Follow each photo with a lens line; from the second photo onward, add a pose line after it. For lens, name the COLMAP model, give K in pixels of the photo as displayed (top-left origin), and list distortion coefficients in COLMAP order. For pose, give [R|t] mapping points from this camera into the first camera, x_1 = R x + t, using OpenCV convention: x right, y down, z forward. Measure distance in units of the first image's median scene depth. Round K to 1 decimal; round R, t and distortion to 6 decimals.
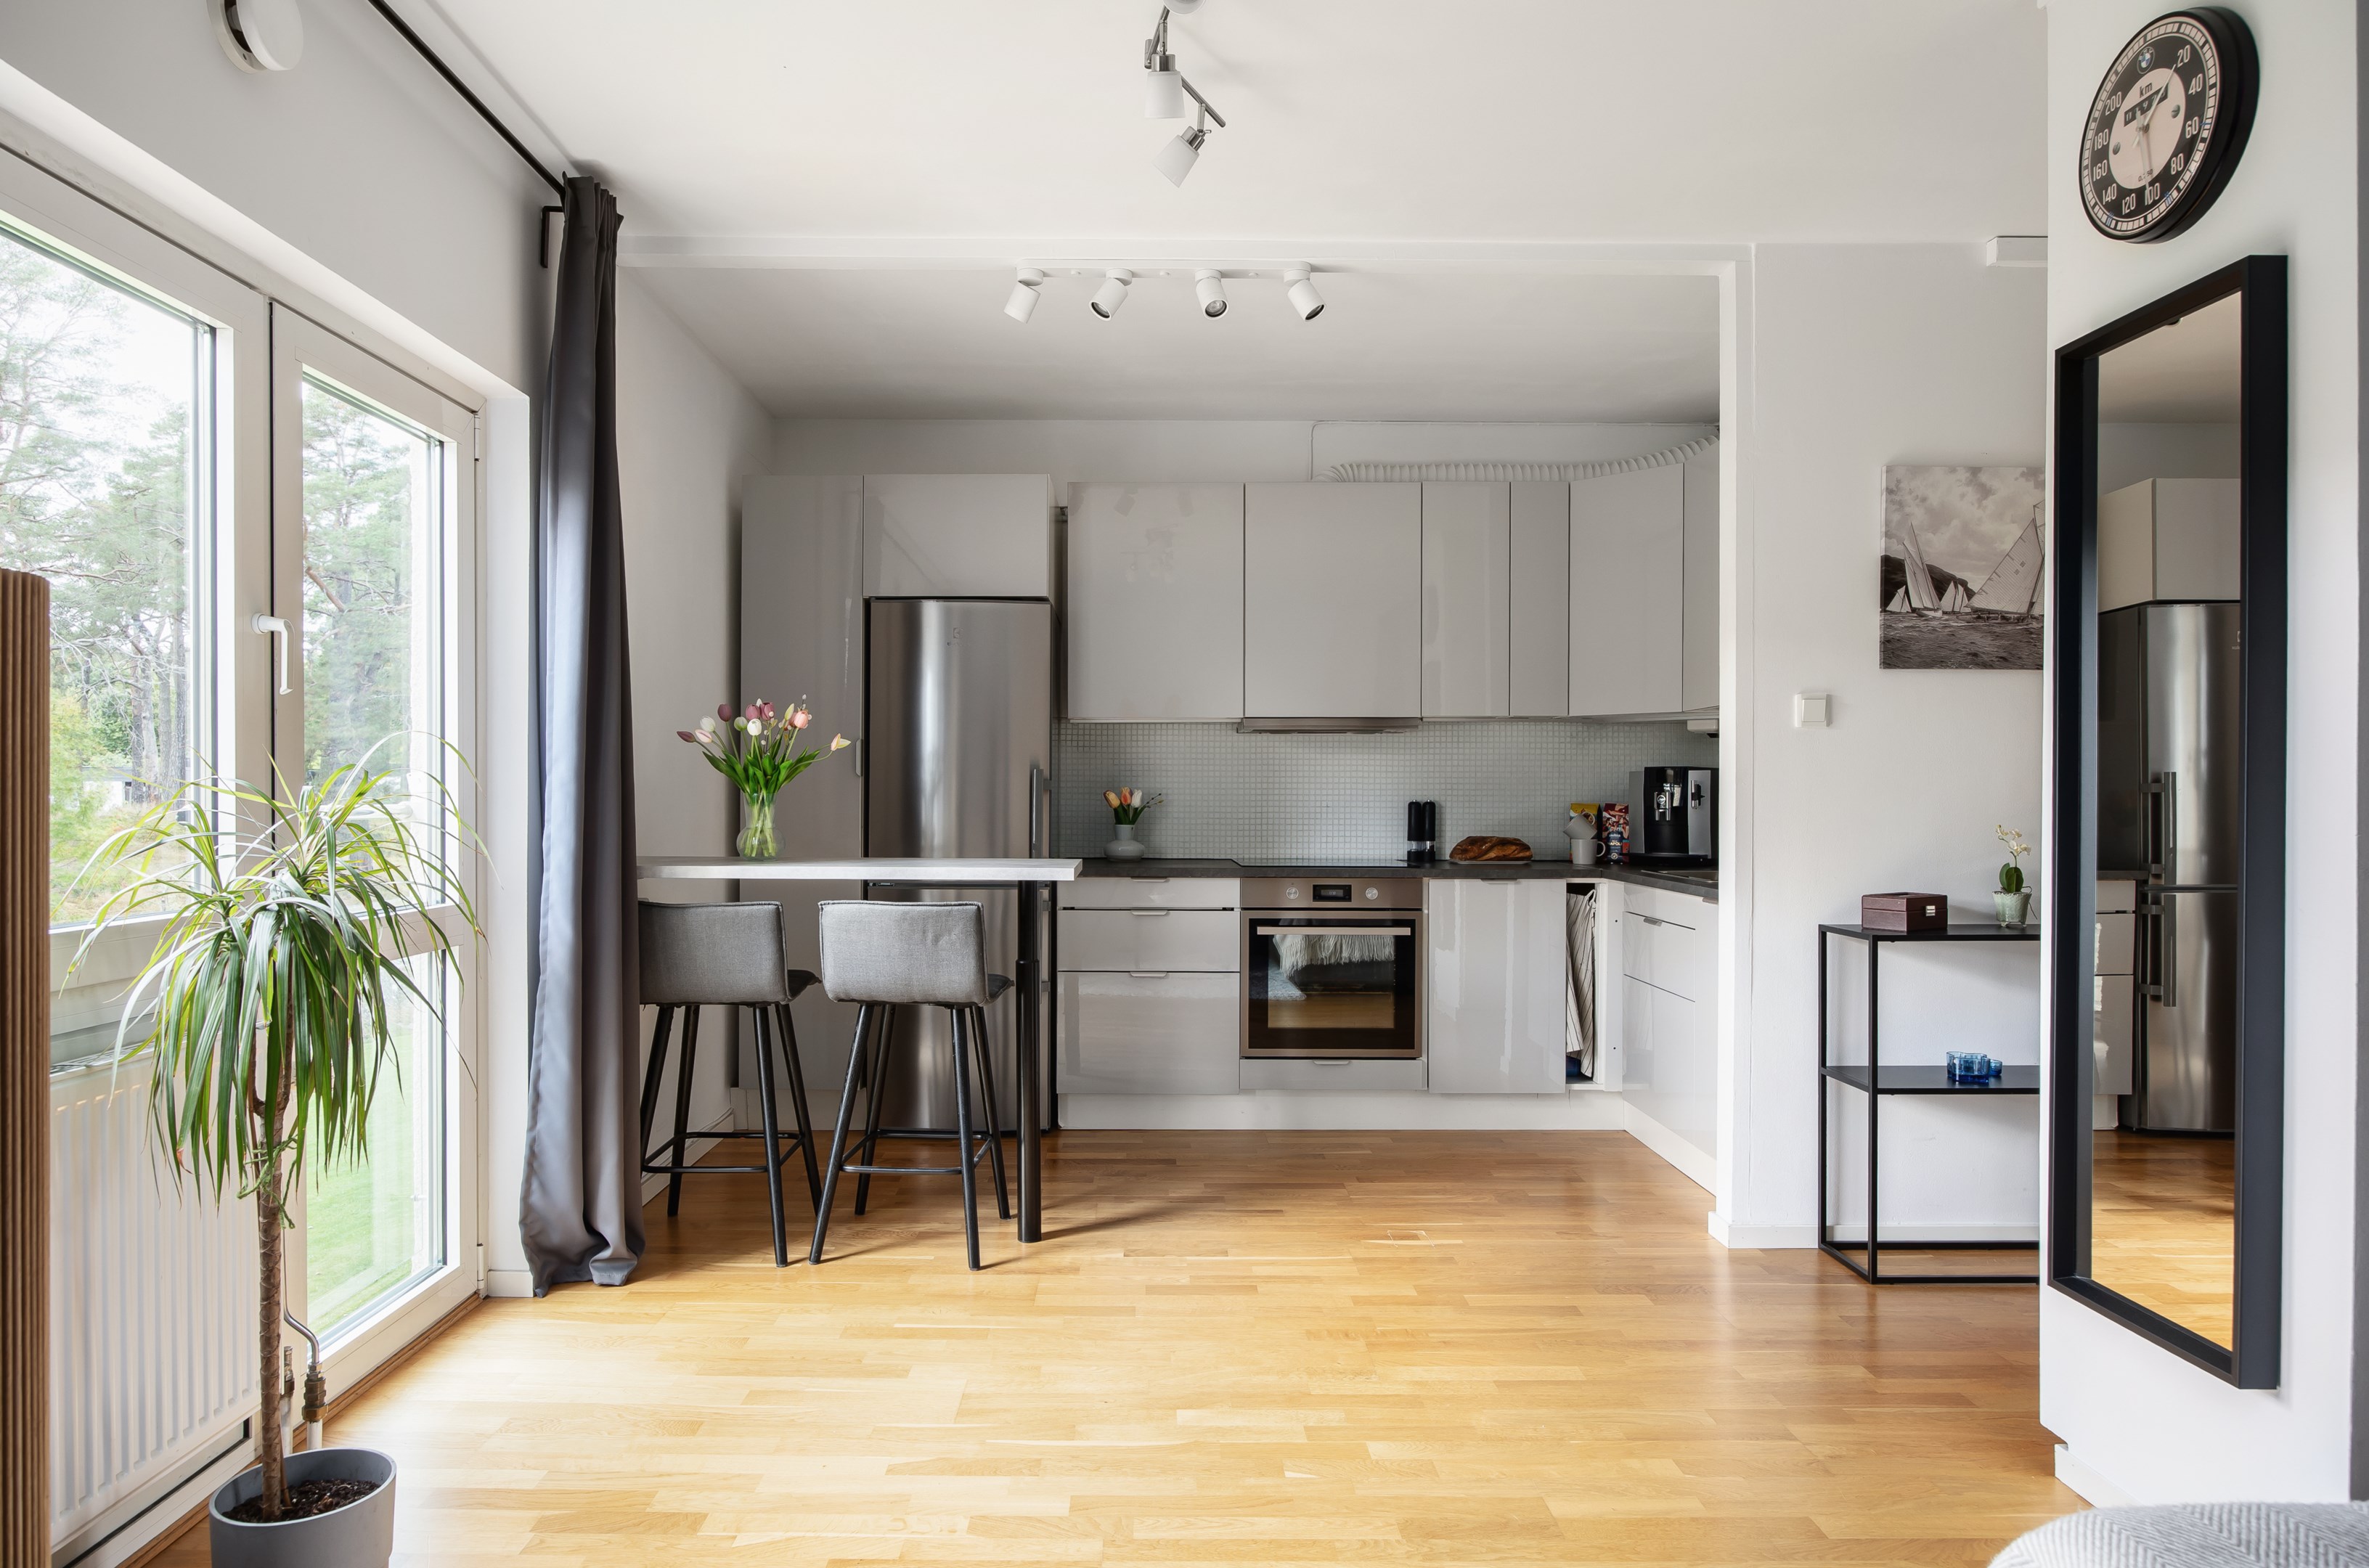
lens RADIAL K [[1425.9, 0, 1148.1], [0, 1425.9, 797.8], [0, 0, 1]] dist [-0.007553, 0.001157]
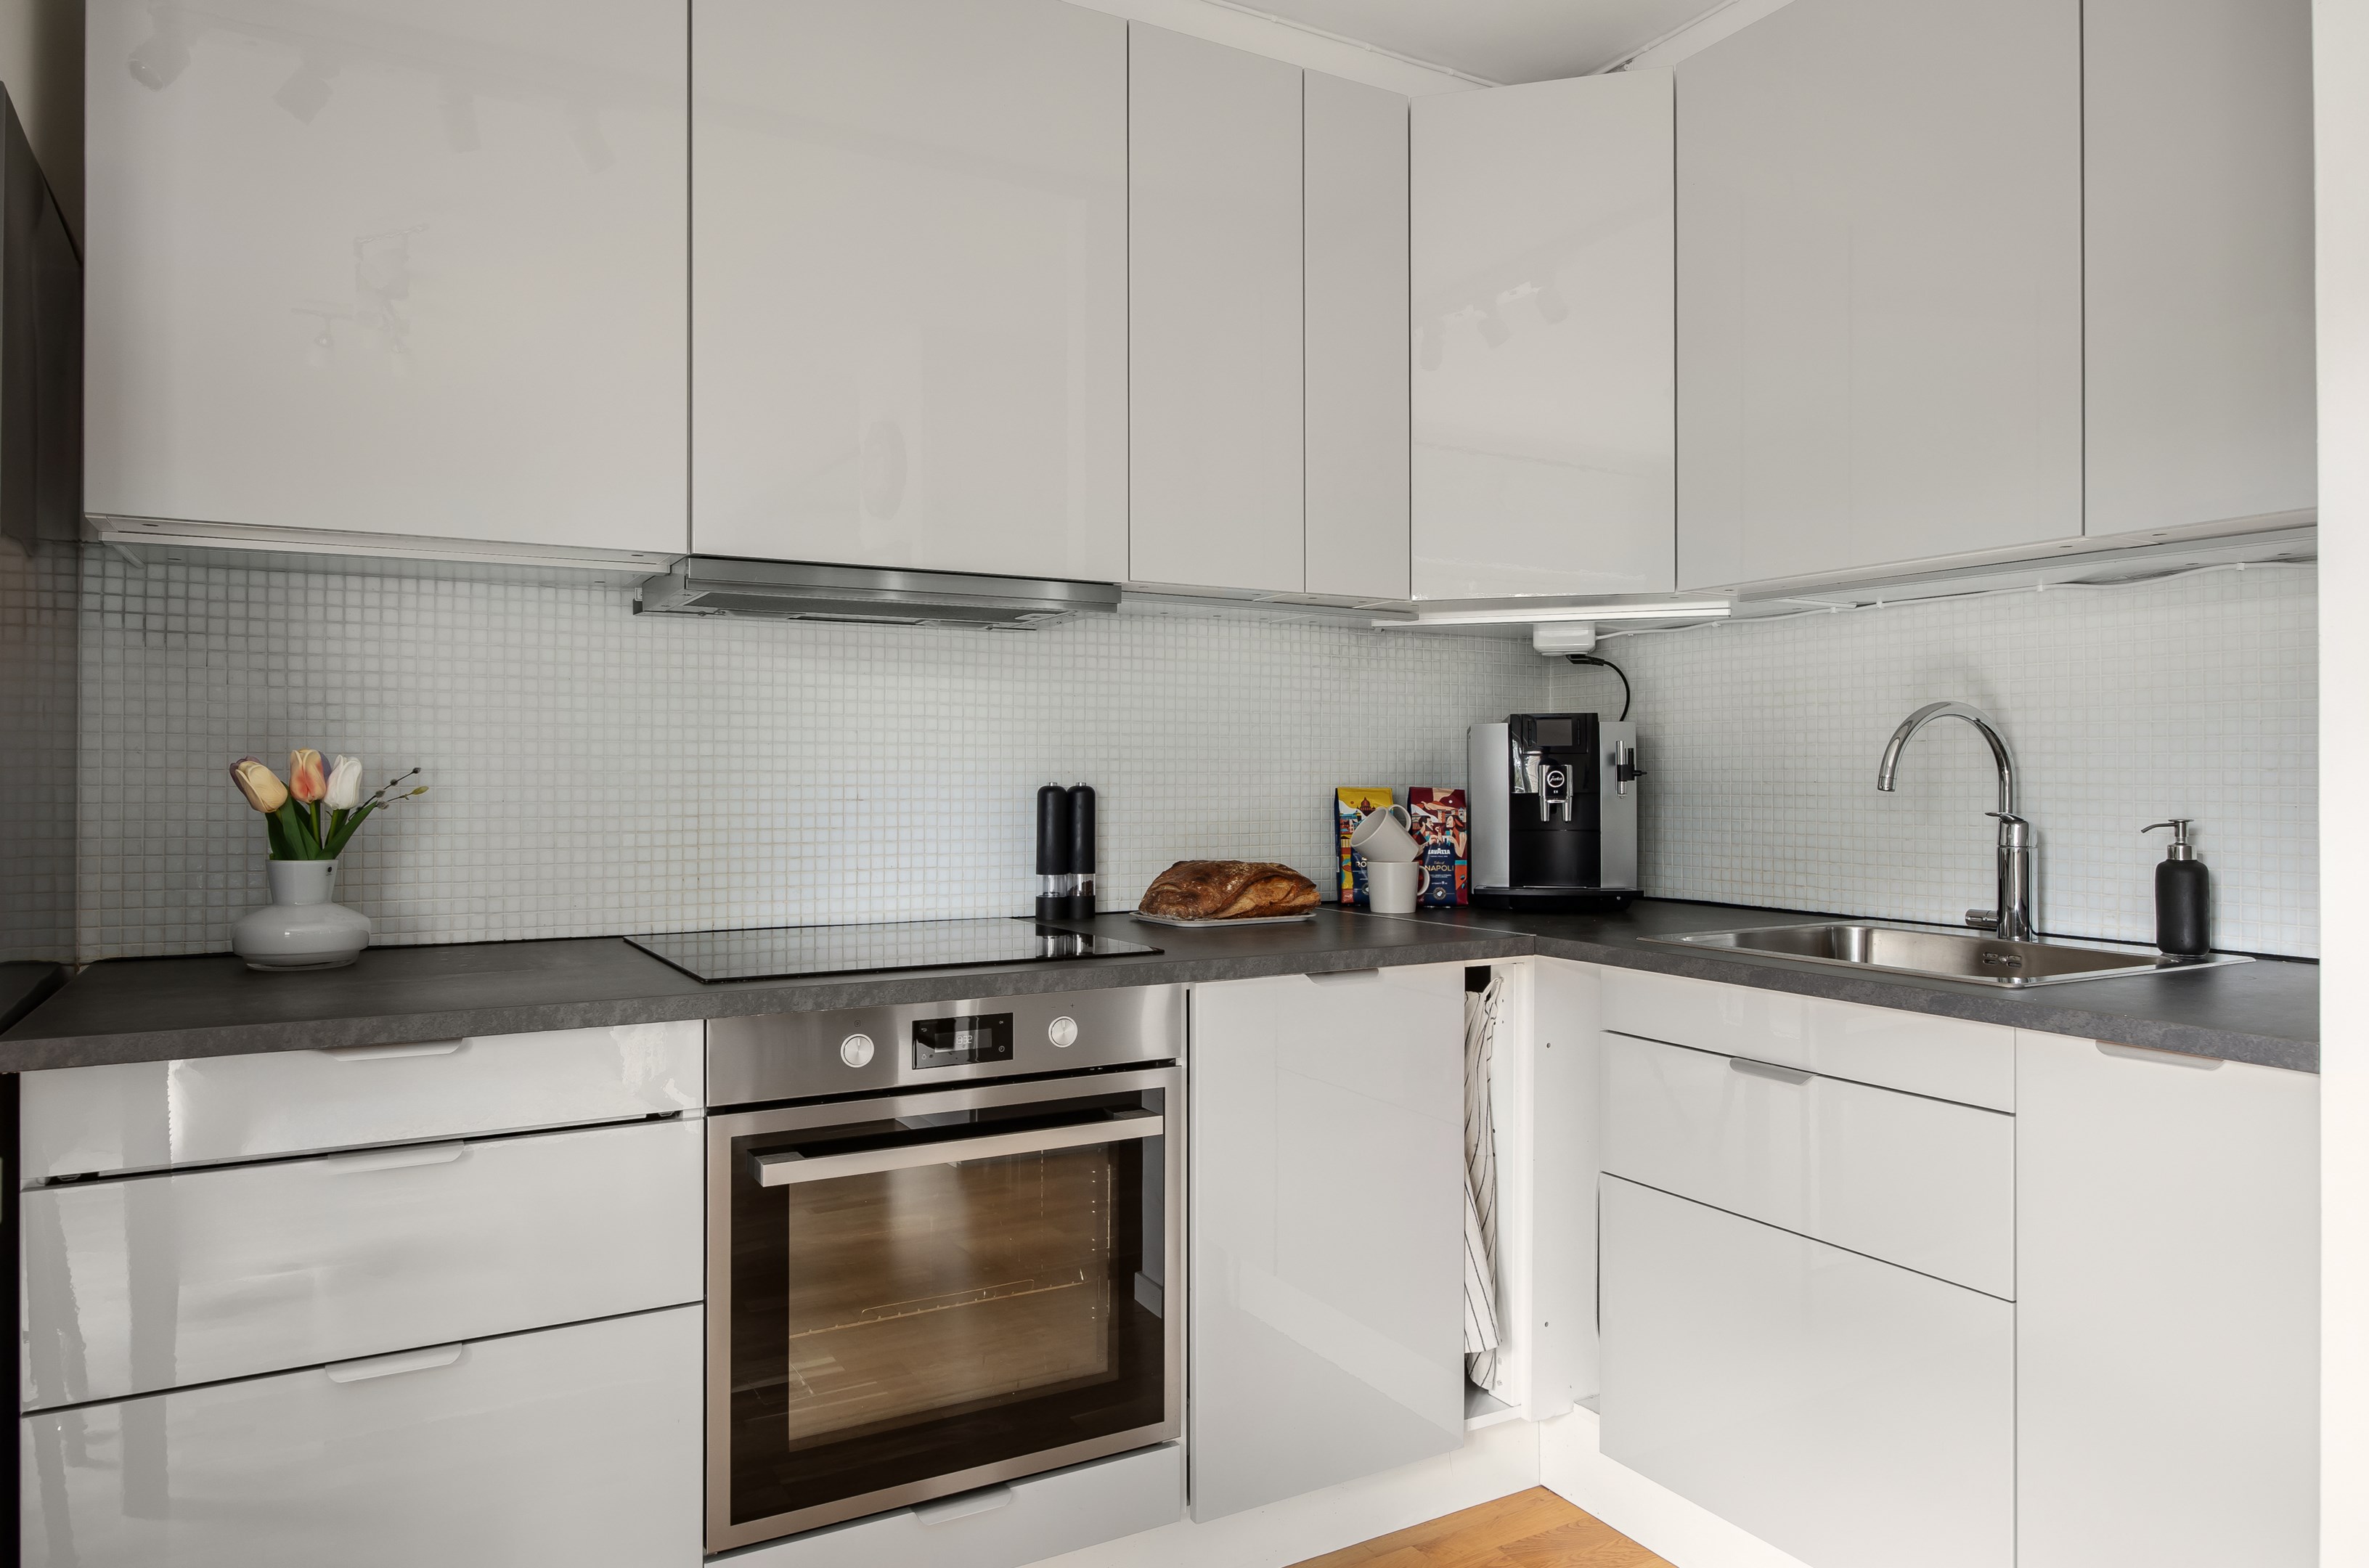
lens RADIAL K [[1481.0, 0, 1173.2], [0, 1481.0, 774.8], [0, 0, 1]] dist [-0.014622, 0.013978]
pose [[0.871354, -0.002408, 0.490650, -0.011647], [0.003902, 0.999990, -0.002024, 0.000141], [-0.490640, 0.003678, 0.871354, 0.823636]]
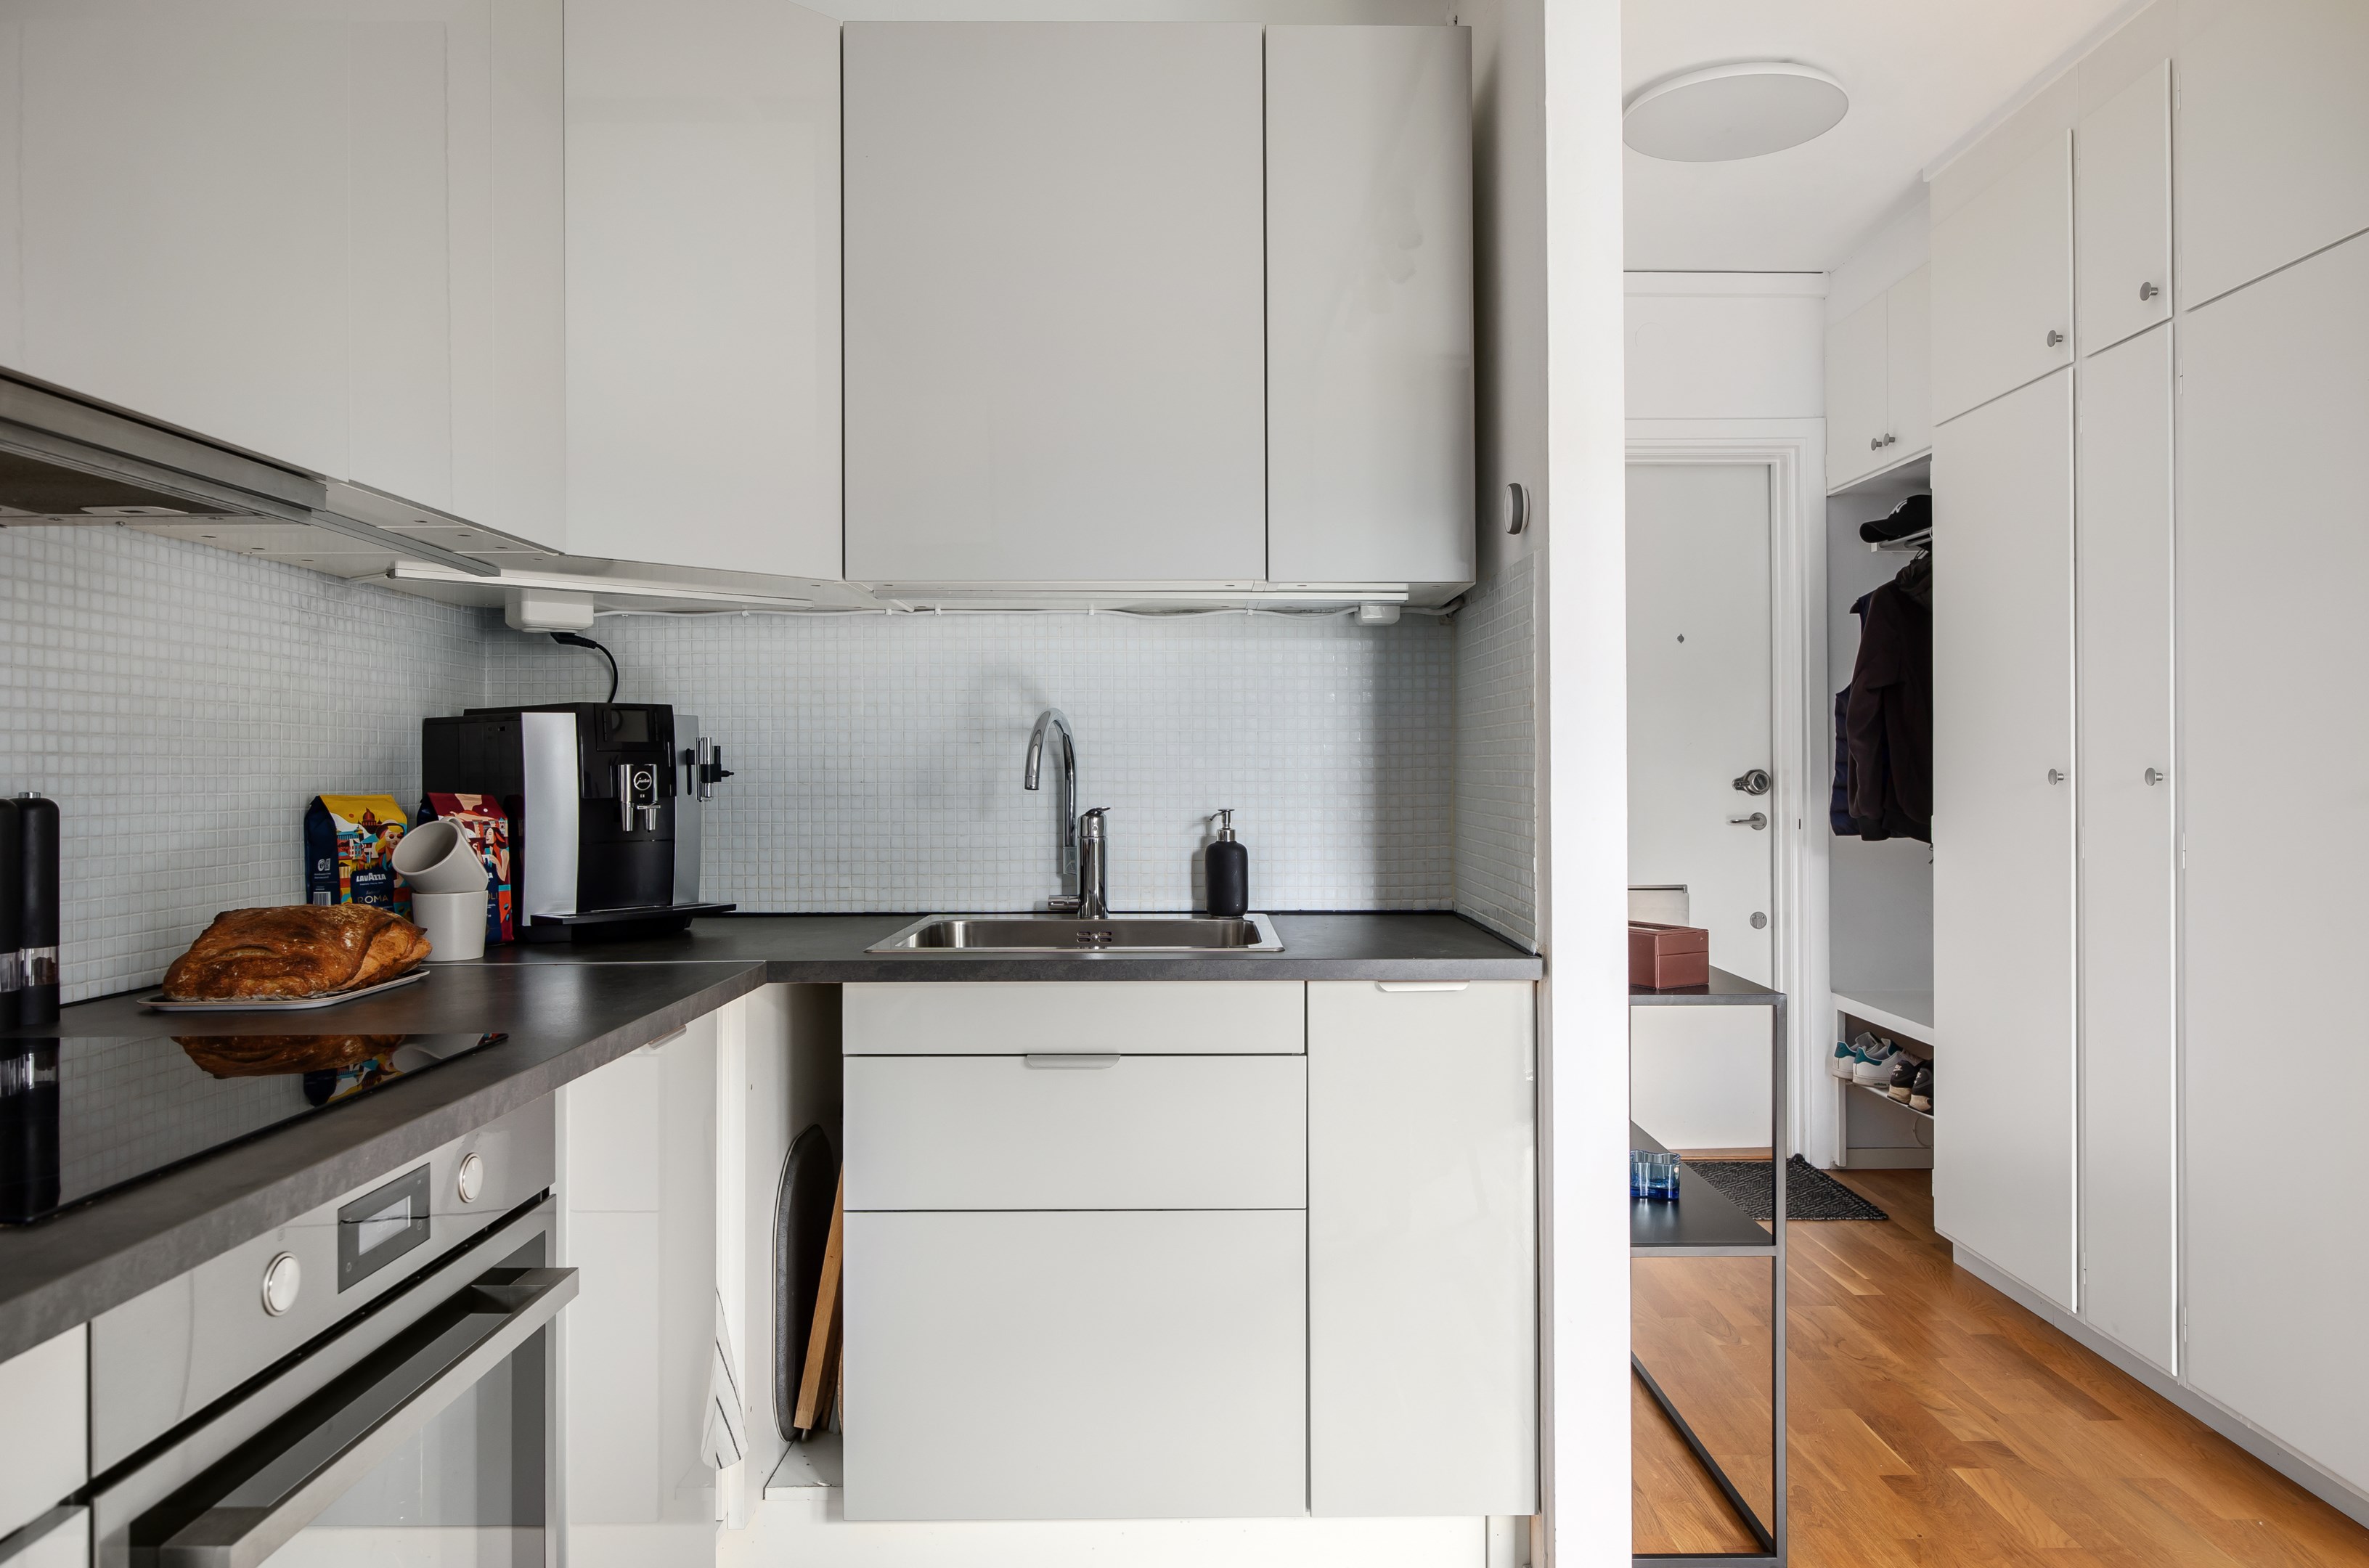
lens RADIAL K [[1573.9, 0, 1190.3], [0, 1573.9, 762.3], [0, 0, 1]] dist [0.012772, -0.000560]
pose [[-0.001460, 0.002992, 0.999994, -0.142780], [0.006466, 0.999975, -0.002982, -0.002684], [-0.999978, 0.006461, -0.001479, 1.120401]]
